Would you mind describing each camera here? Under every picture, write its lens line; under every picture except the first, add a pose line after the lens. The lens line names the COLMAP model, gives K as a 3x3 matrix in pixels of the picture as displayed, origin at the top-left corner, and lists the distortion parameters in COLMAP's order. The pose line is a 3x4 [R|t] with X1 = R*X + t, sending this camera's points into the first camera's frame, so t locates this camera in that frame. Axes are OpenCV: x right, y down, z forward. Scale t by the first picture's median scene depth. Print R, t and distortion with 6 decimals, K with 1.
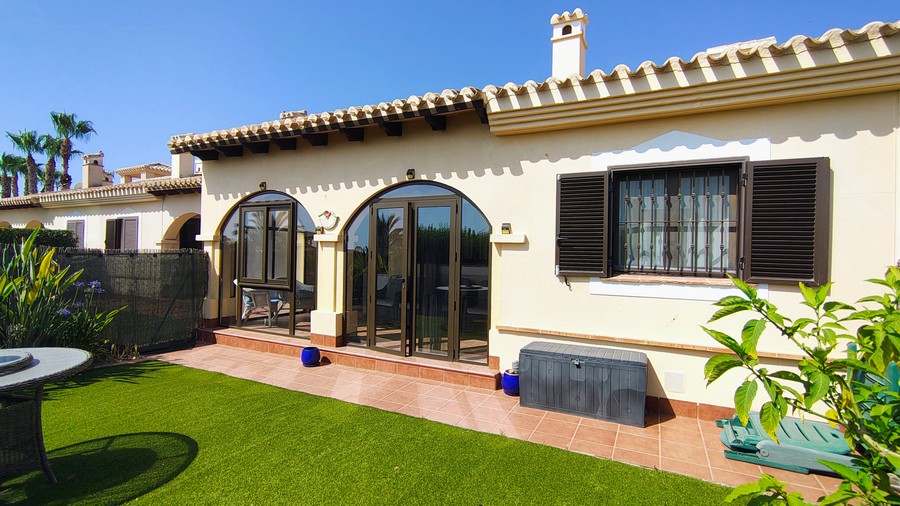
lens RADIAL K [[414.6, 0, 450.2], [0, 414.6, 253.8], [0, 0, 1]] dist [0.024421, 0.000333]
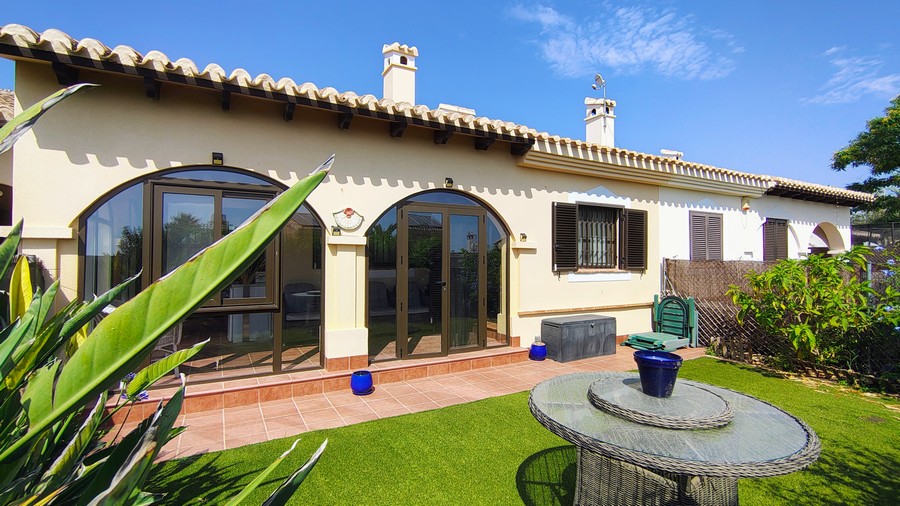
lens RADIAL K [[414.6, 0, 450.2], [0, 414.6, 252.4], [0, 0, 1]] dist [0.024421, 0.000333]
pose [[0.568667, -0.006498, 0.822542, -0.997968], [0.005539, 0.999976, 0.004070, -0.018829], [-0.822549, 0.002241, 0.568689, 0.409651]]
